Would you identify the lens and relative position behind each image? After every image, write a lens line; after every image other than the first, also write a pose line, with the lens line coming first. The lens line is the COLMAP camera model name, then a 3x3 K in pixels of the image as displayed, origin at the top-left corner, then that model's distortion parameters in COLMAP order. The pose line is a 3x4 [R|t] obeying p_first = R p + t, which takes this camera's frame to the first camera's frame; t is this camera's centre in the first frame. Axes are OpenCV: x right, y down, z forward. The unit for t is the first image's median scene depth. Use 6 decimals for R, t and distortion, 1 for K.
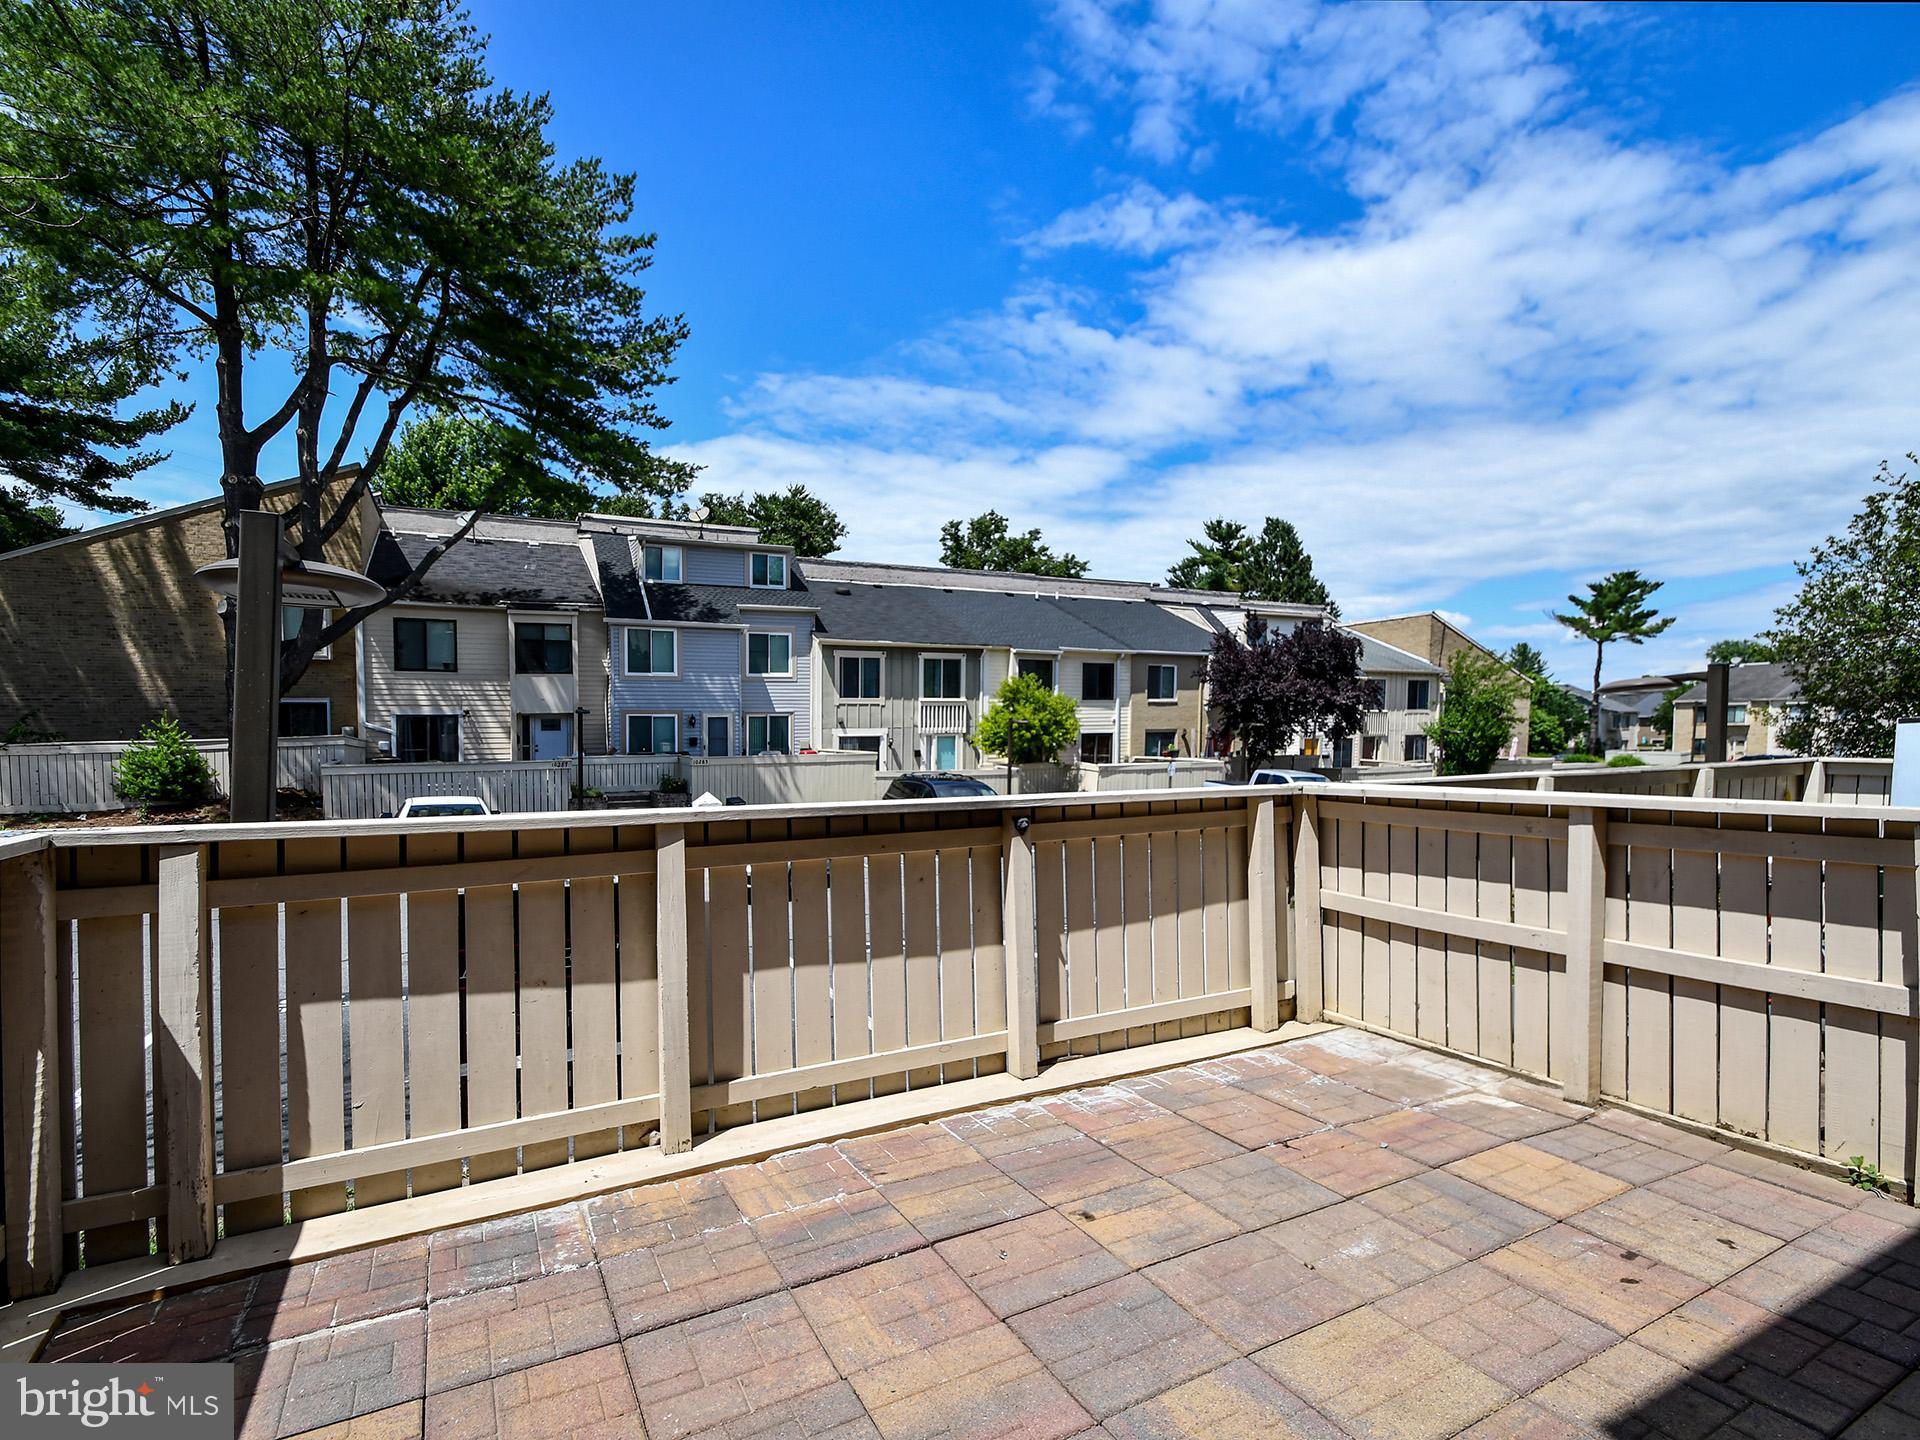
lens RADIAL K [[930.7, 0, 955.3], [0, 930.7, 795.3], [0, 0, 1]] dist [0.009093, -0.012300]
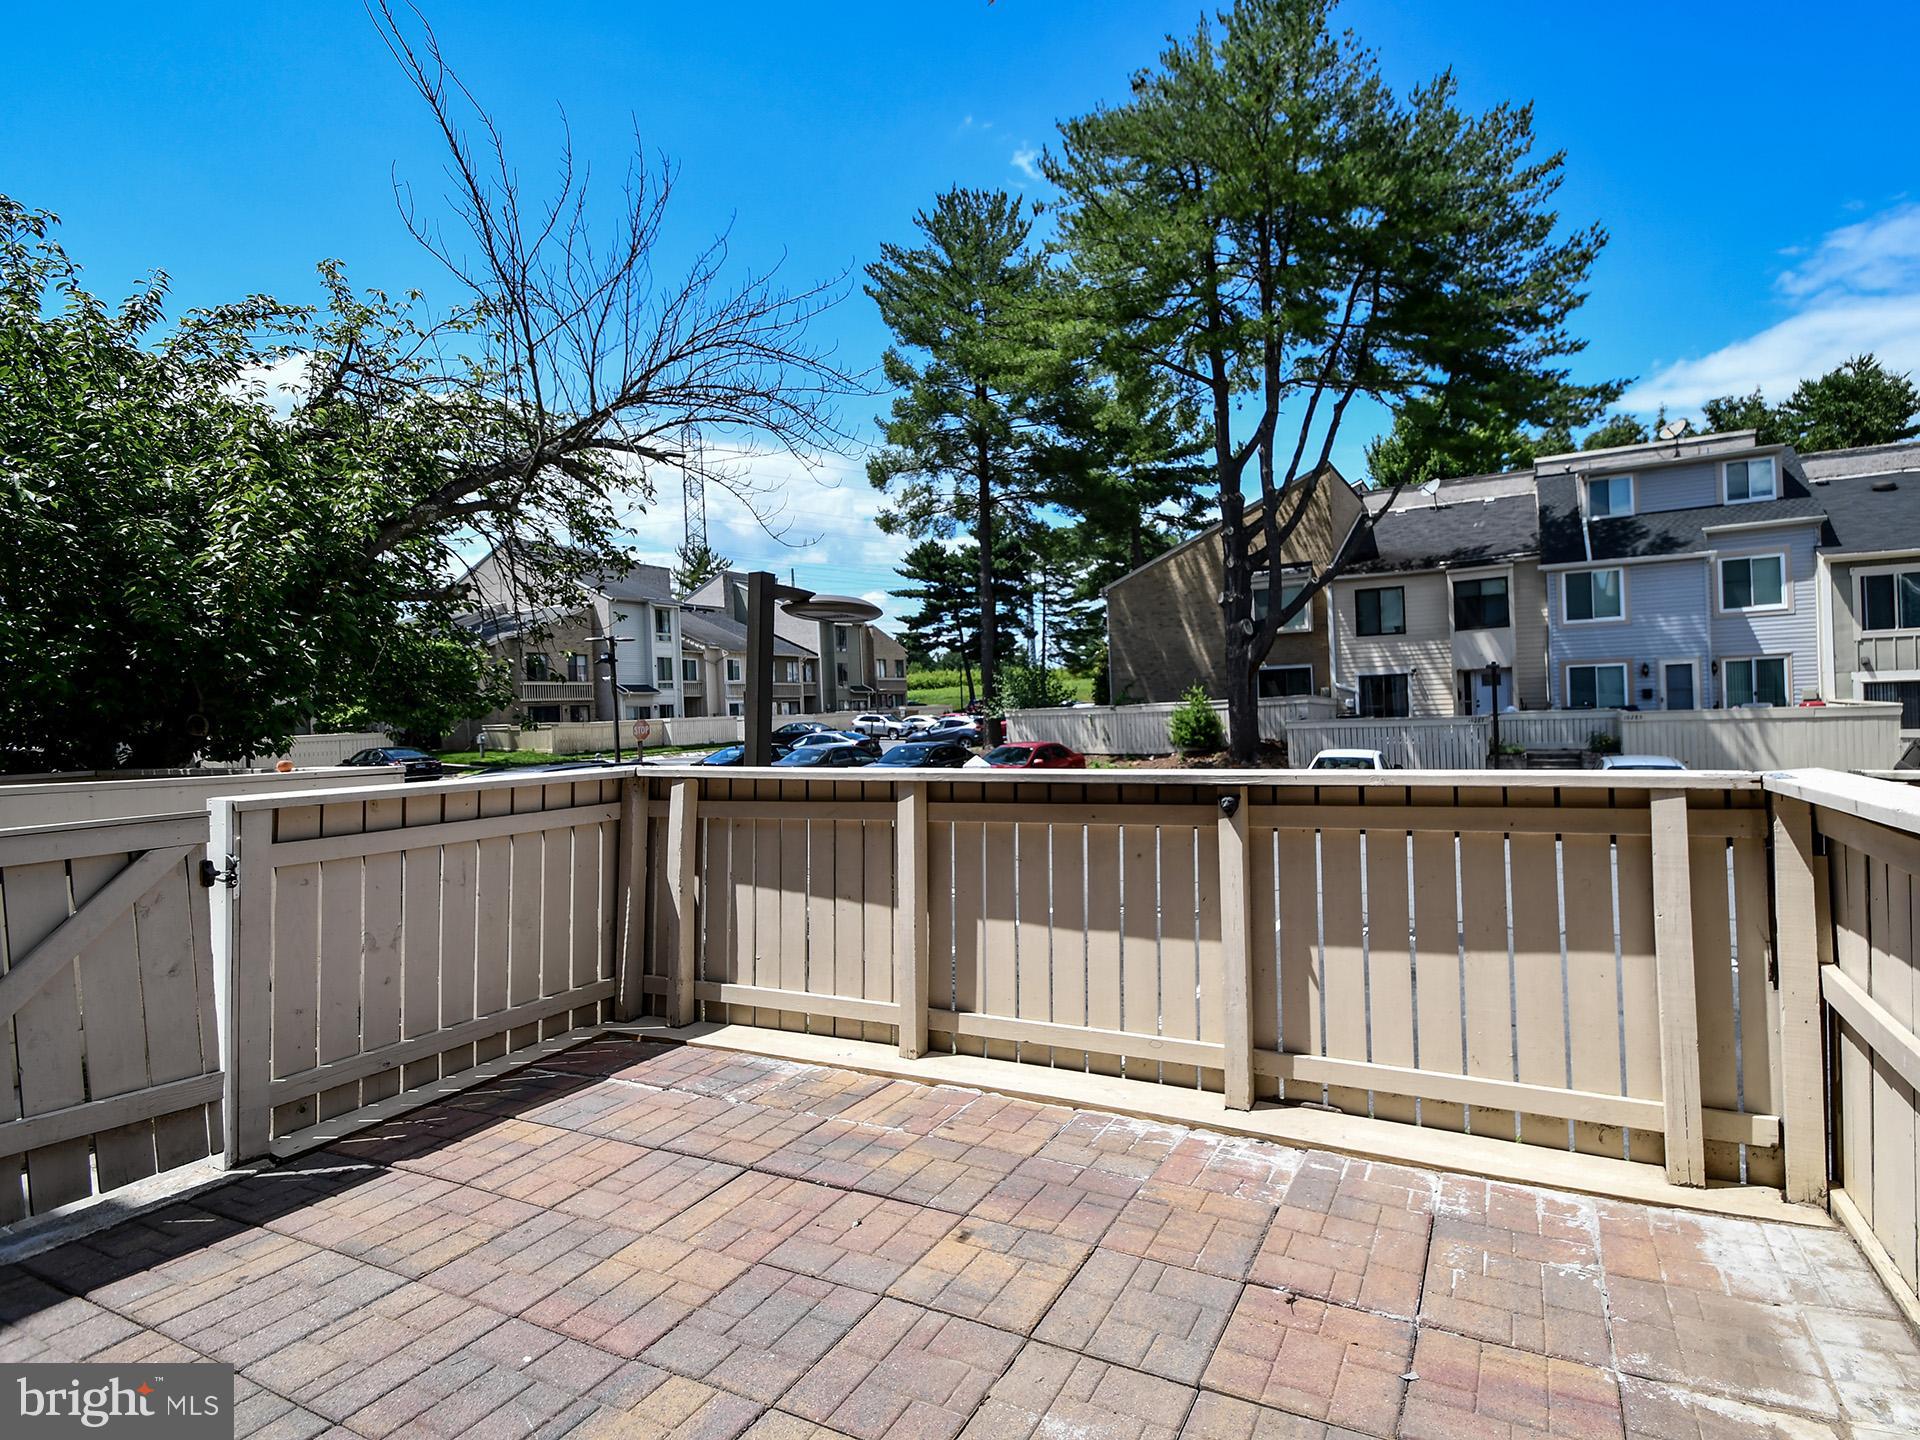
lens RADIAL K [[923.7, 0, 1056.0], [0, 923.7, 713.1], [0, 0, 1]] dist [0.027123, -0.026330]
pose [[0.607111, -0.006528, -0.794590, 0.087776], [-0.024386, 0.999342, -0.026843, -0.003586], [0.794243, 0.035673, 0.606553, 0.047802]]
